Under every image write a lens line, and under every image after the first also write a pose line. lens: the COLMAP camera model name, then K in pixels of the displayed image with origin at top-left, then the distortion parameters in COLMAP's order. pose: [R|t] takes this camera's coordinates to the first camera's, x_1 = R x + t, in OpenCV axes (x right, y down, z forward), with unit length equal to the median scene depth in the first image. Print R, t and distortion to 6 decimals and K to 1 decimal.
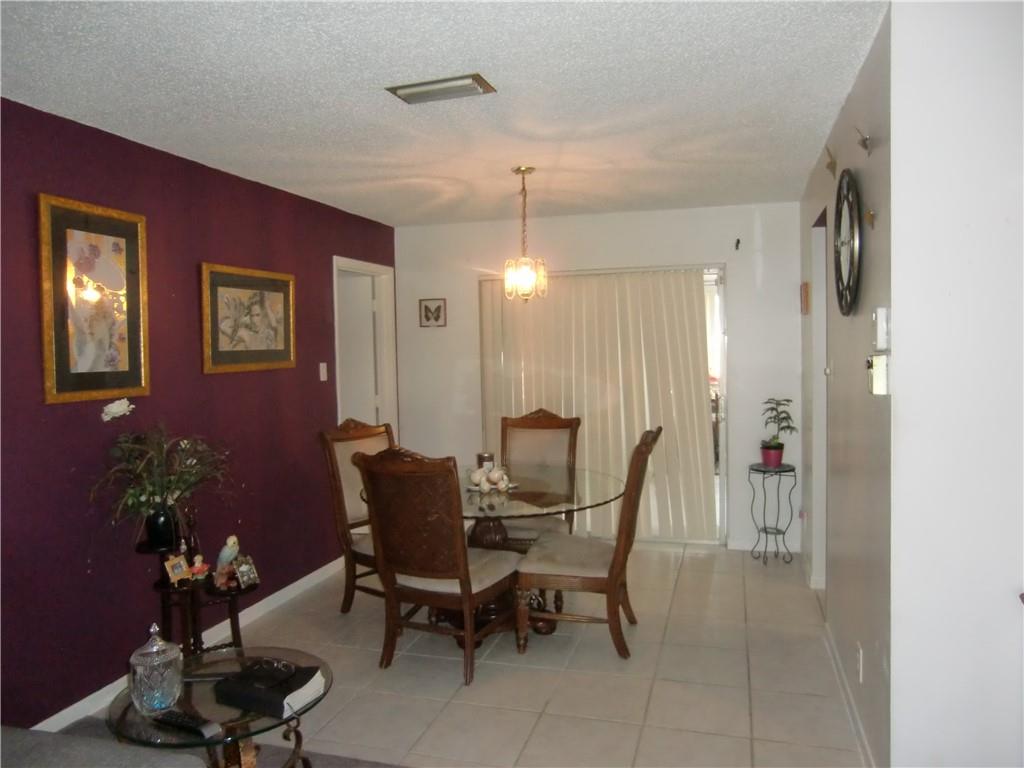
lens RADIAL K [[748.0, 0, 518.2], [0, 748.0, 381.1], [0, 0, 1]] dist [-0.085209, 0.086833]
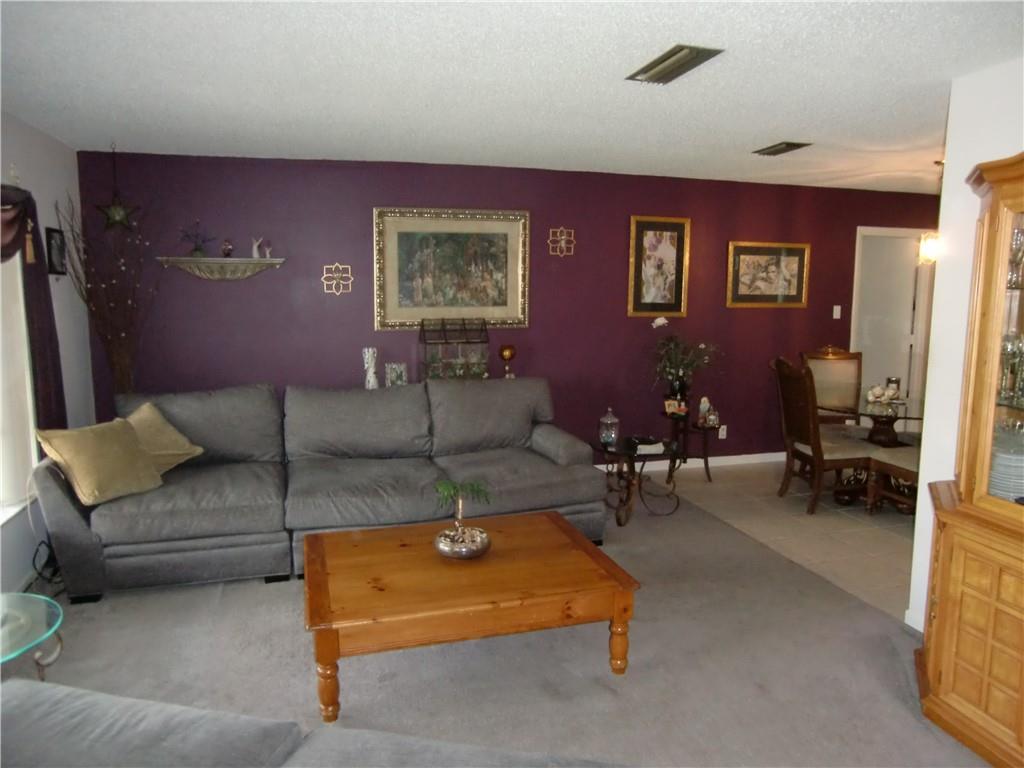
lens RADIAL K [[748.0, 0, 521.0], [0, 748.0, 383.5], [0, 0, 1]] dist [-0.085209, 0.086833]
pose [[0.537524, 0.136296, -0.832160, 0.754612], [-0.060882, 0.990548, 0.122912, -0.017488], [0.841048, -0.015404, 0.540742, -0.314171]]
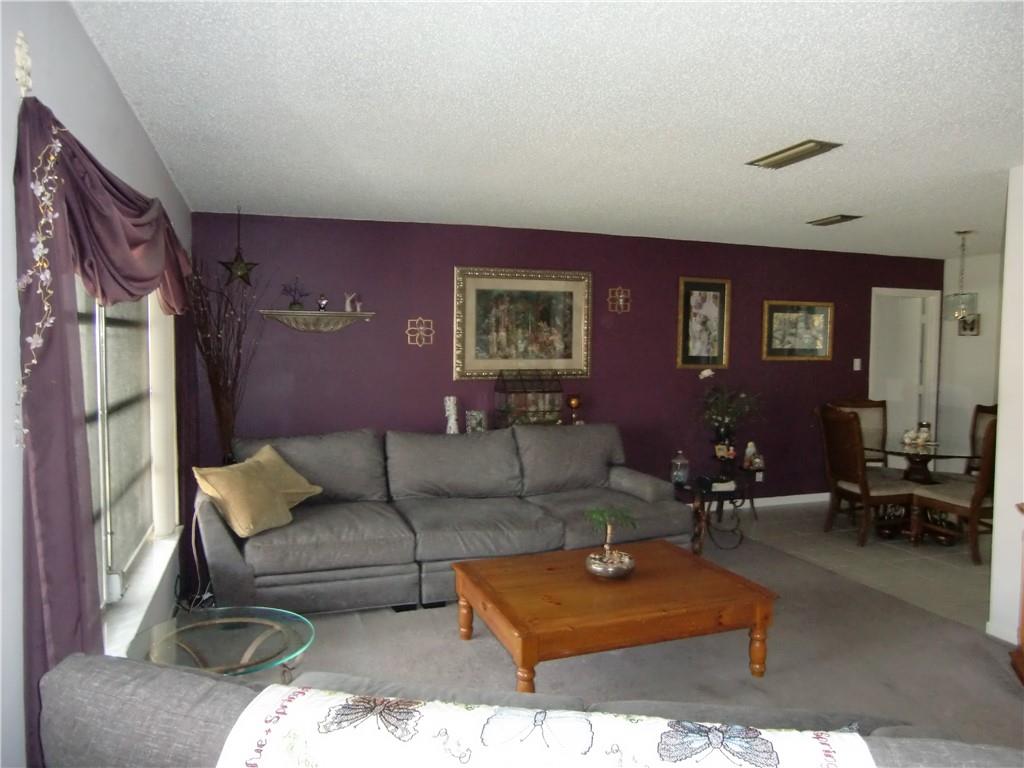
lens RADIAL K [[748.0, 0, 518.8], [0, 748.0, 378.4], [0, 0, 1]] dist [-0.085209, 0.086833]
pose [[0.581835, 0.066464, -0.810587, 0.722206], [-0.064234, 0.997297, 0.035666, 0.008037], [0.810766, 0.031316, 0.584532, -0.571407]]
